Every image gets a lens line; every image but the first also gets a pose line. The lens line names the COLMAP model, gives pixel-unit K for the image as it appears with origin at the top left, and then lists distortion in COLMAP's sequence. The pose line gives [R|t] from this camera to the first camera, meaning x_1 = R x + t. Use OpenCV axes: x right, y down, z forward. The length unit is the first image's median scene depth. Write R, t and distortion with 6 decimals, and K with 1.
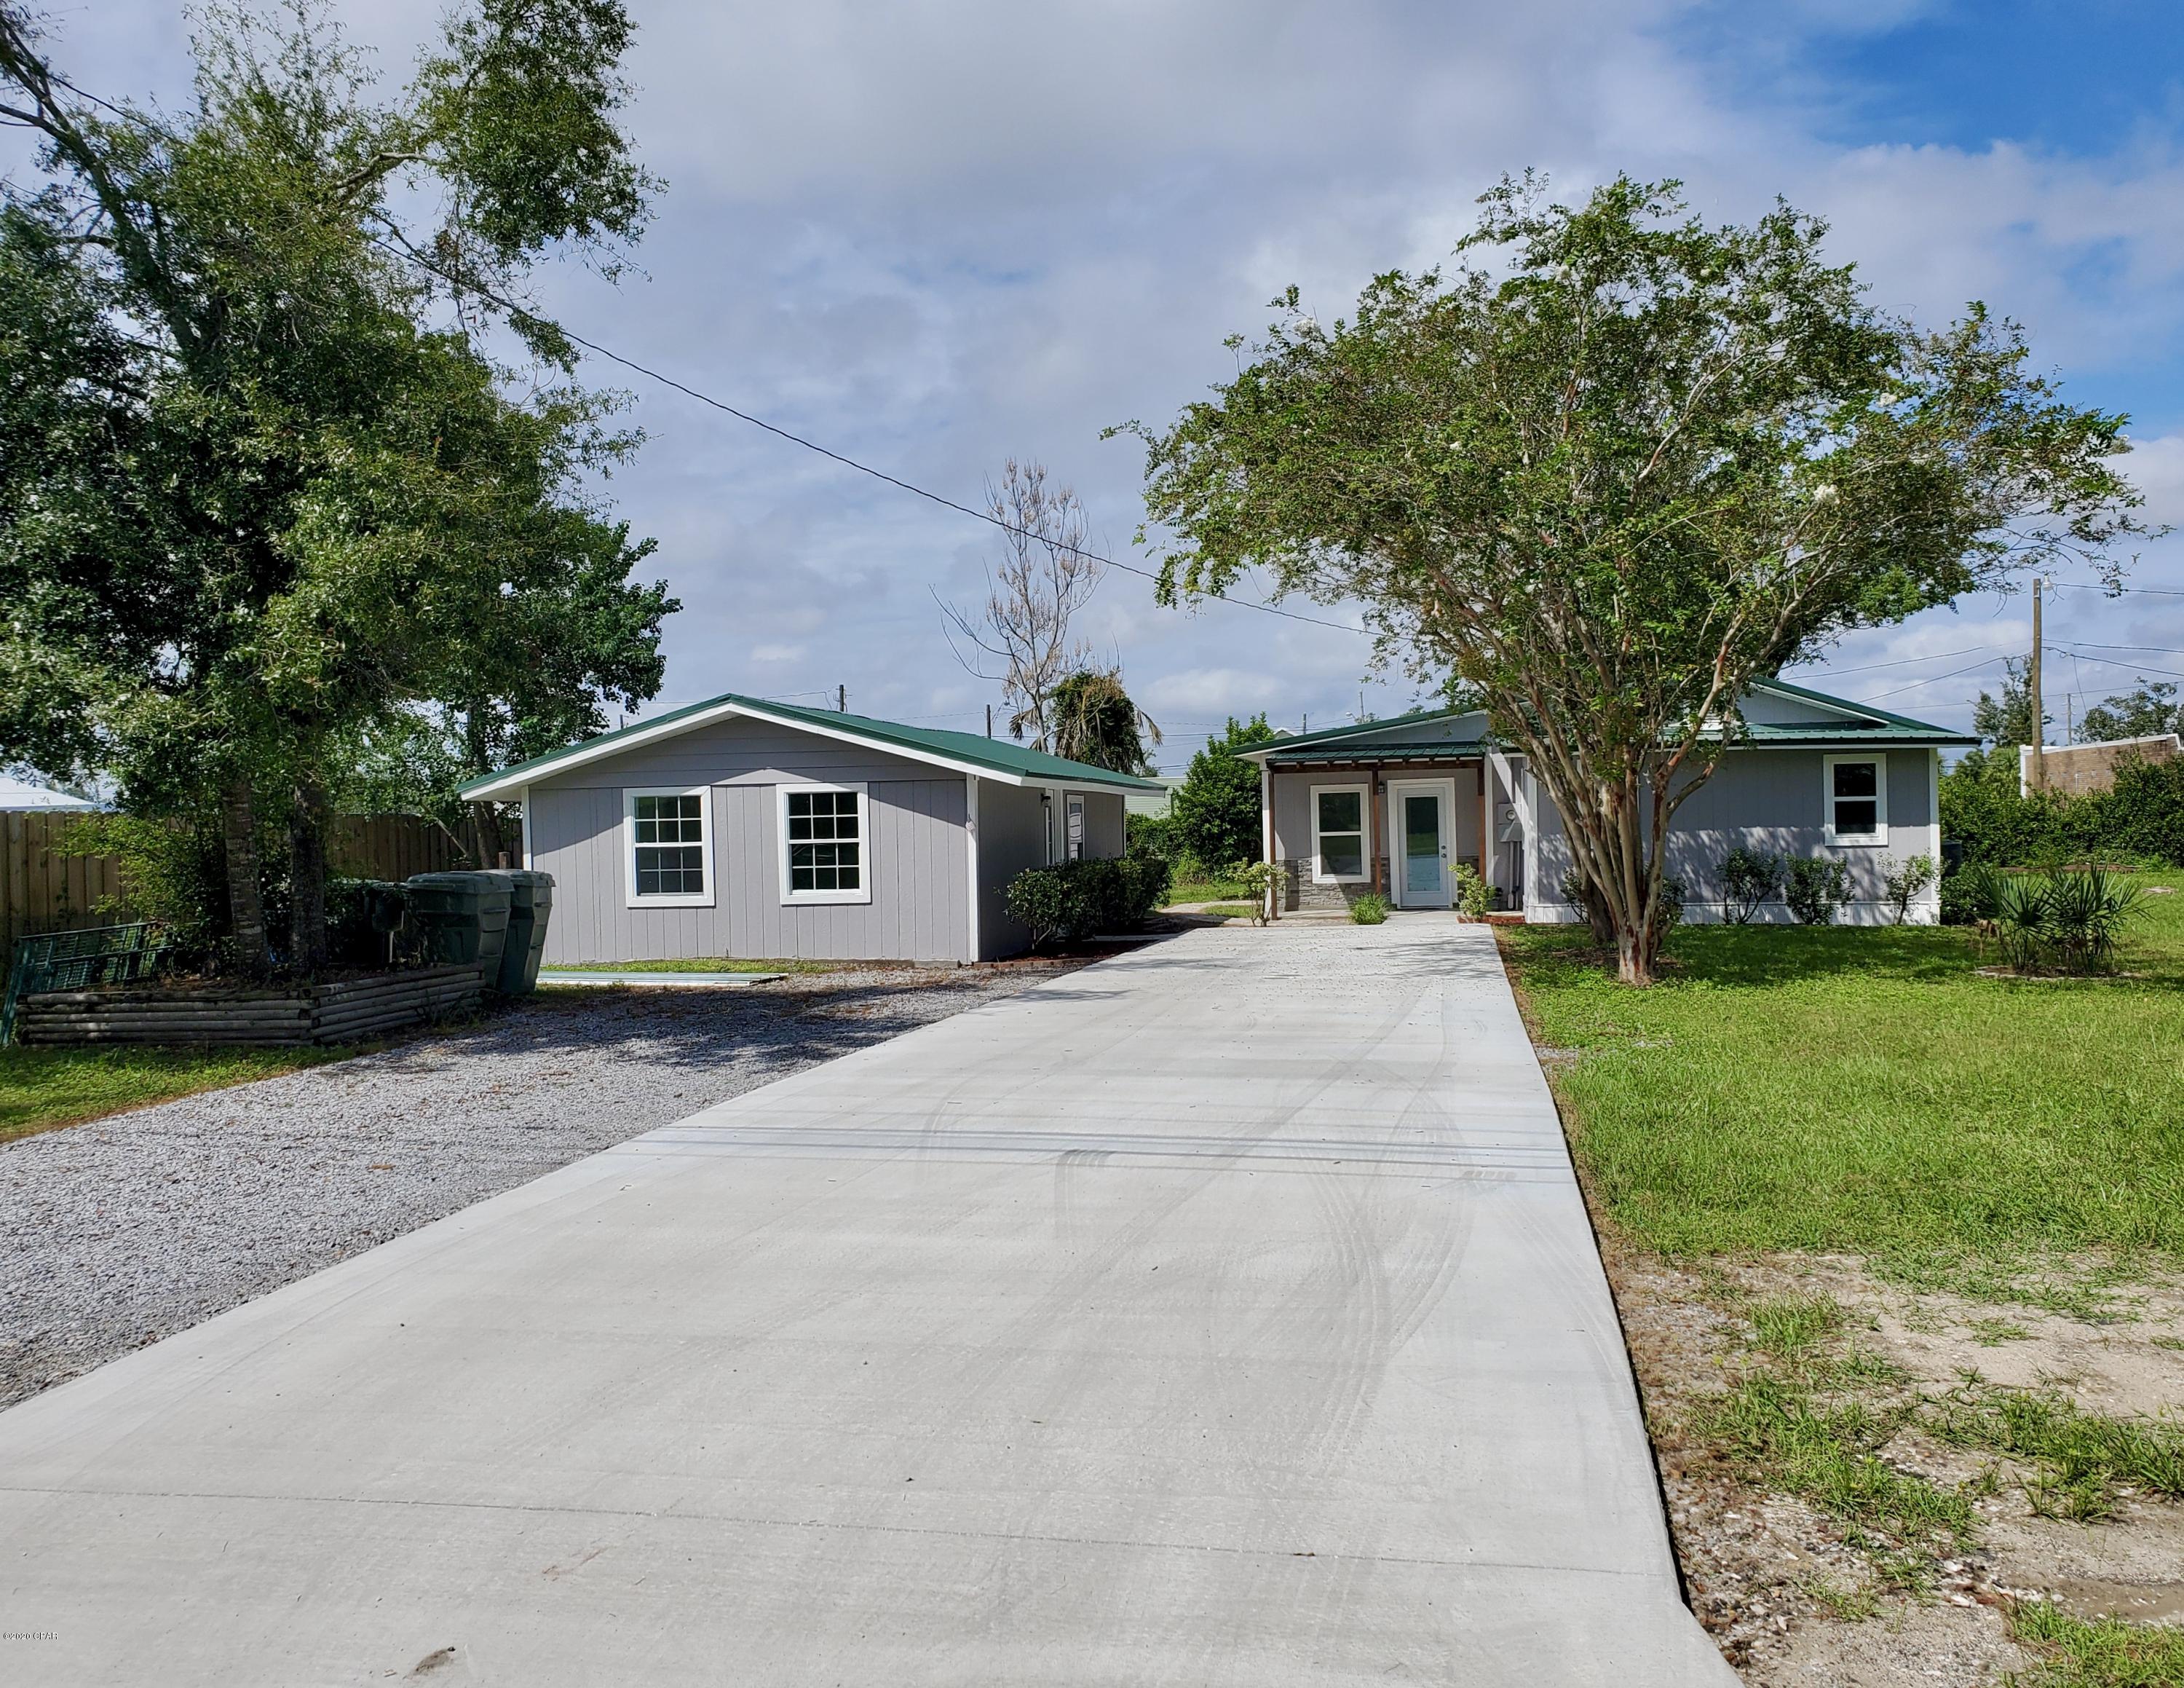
lens RADIAL K [[1728.2, 0, 1093.1], [0, 1728.2, 845.6], [0, 0, 1]] dist [-0.003808, -0.002285]
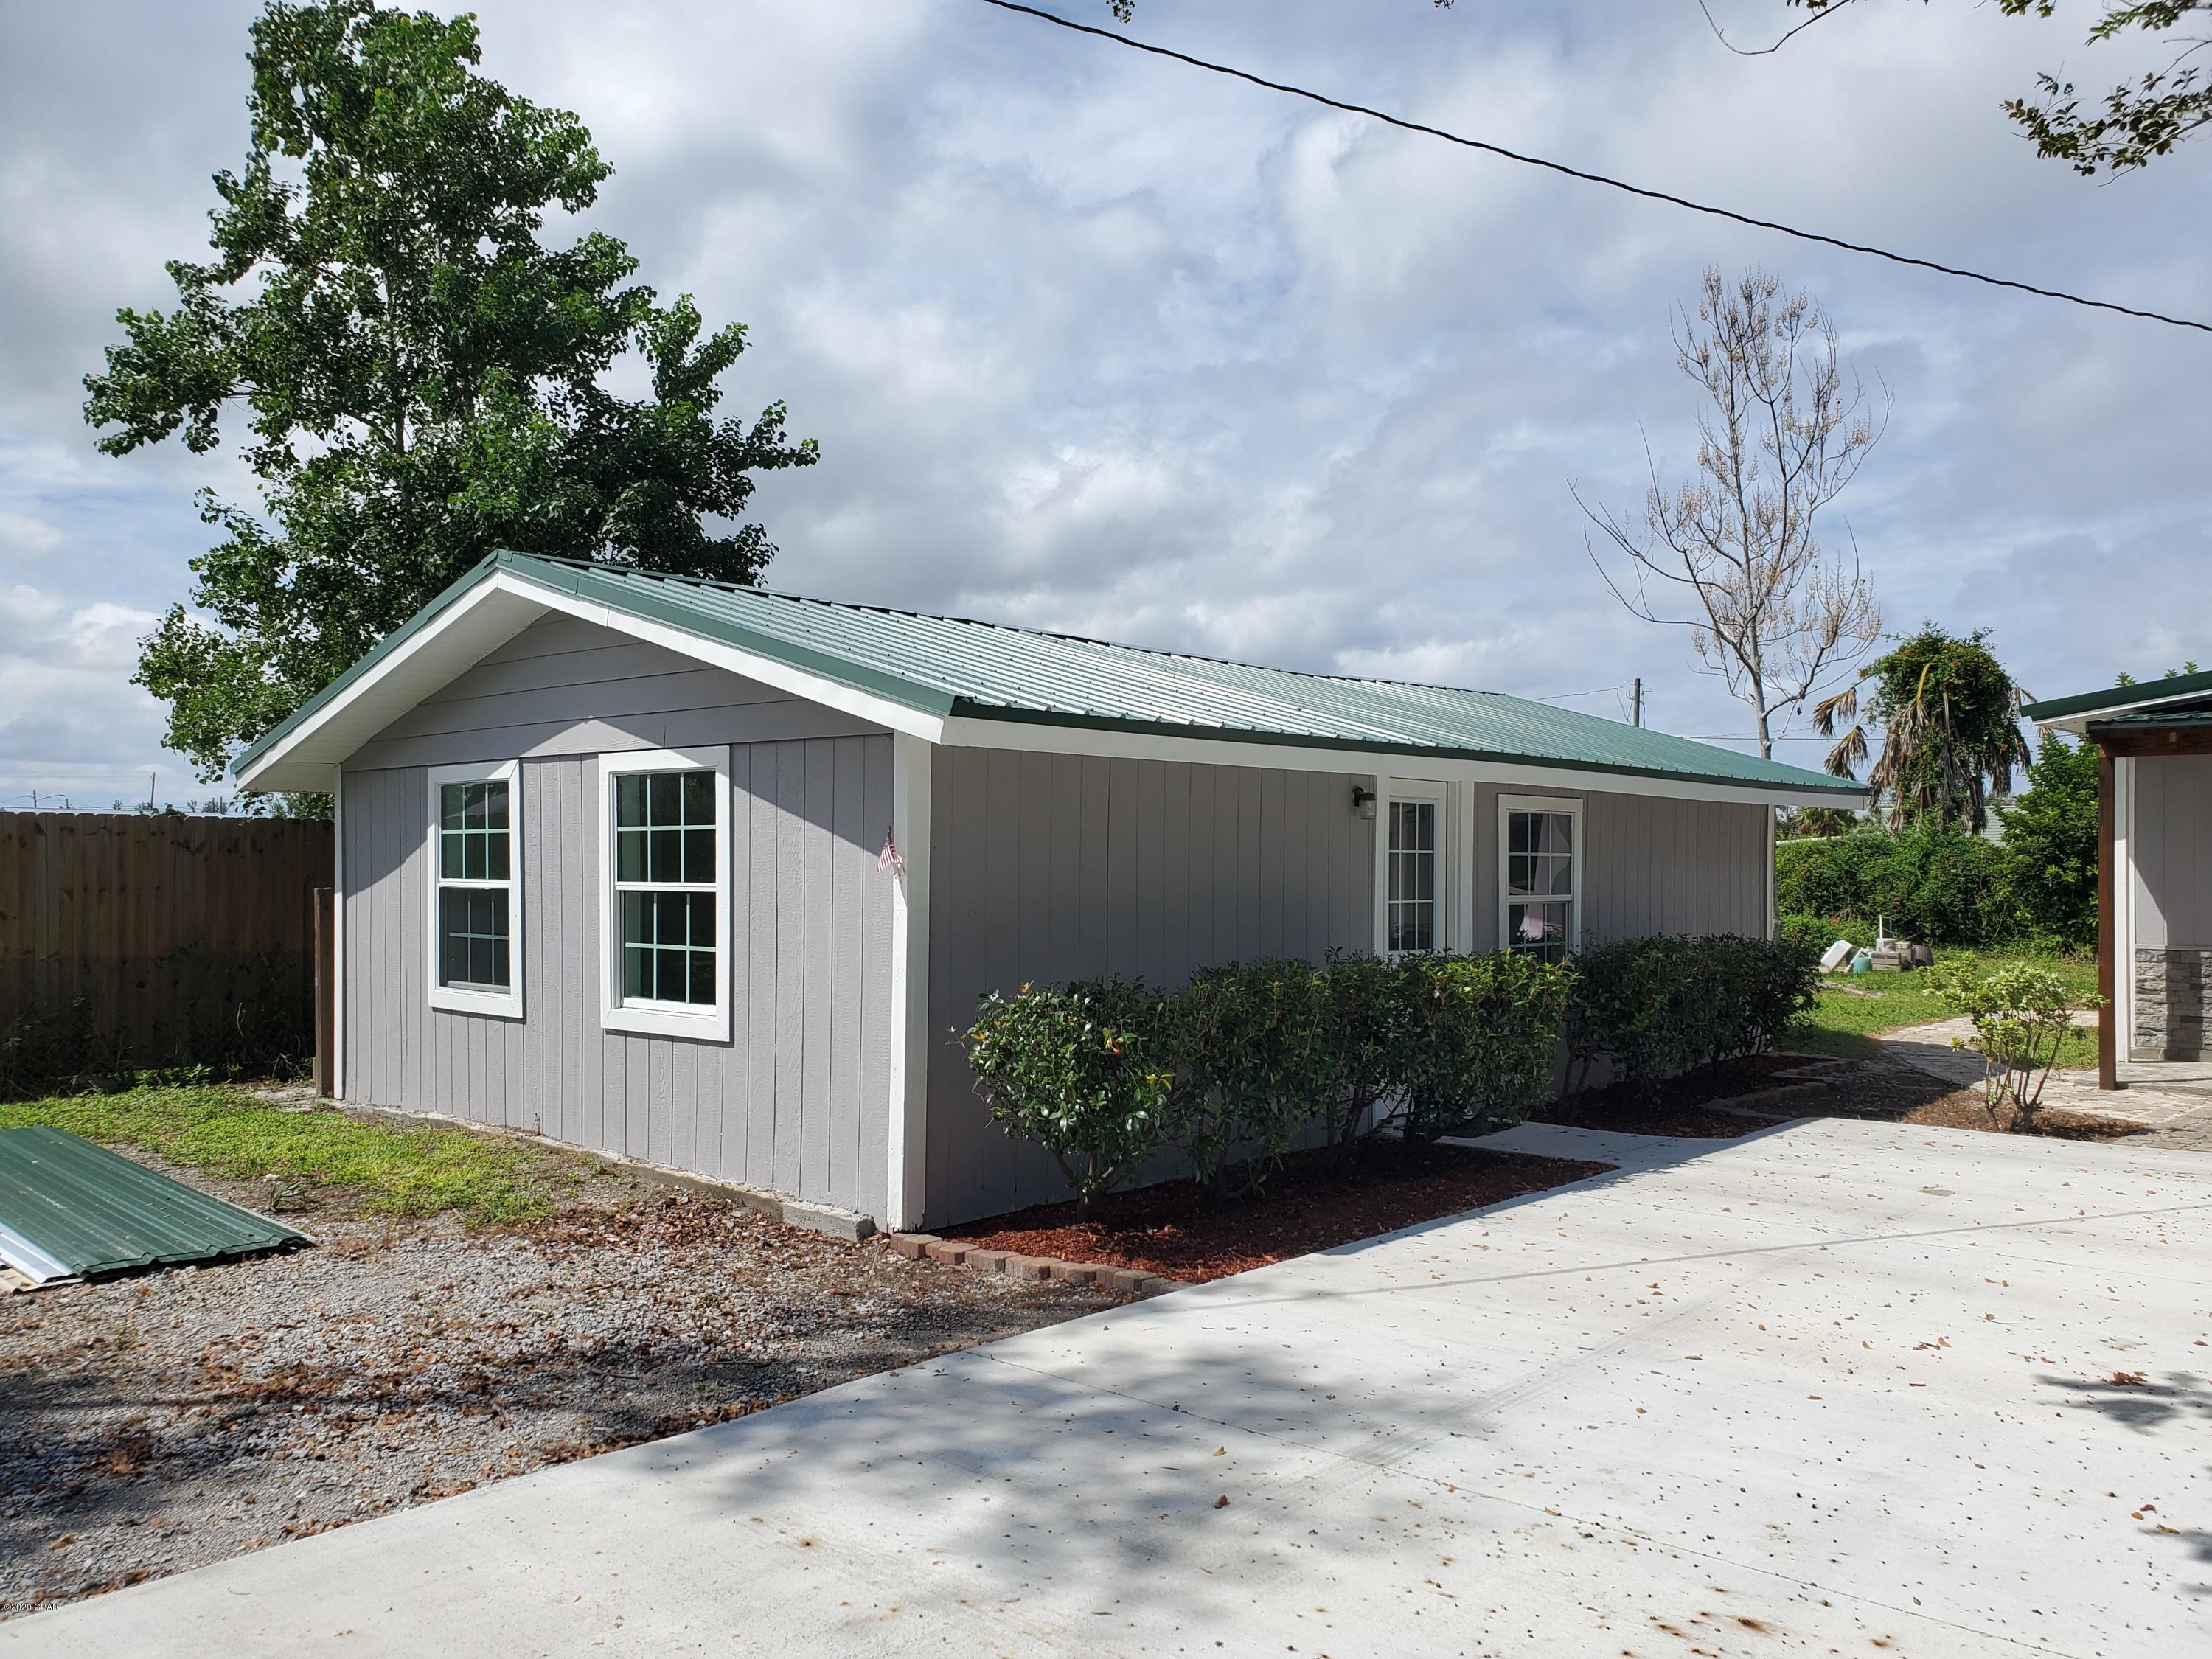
lens RADIAL K [[1715.6, 0, 1107.0], [0, 1715.6, 827.6], [0, 0, 1]] dist [0.043297, -0.031295]
pose [[0.865293, 0.012083, -0.501120, 0.147856], [-0.024977, 0.999507, -0.019029, -0.011727], [0.500643, 0.028982, 0.865168, 0.686513]]
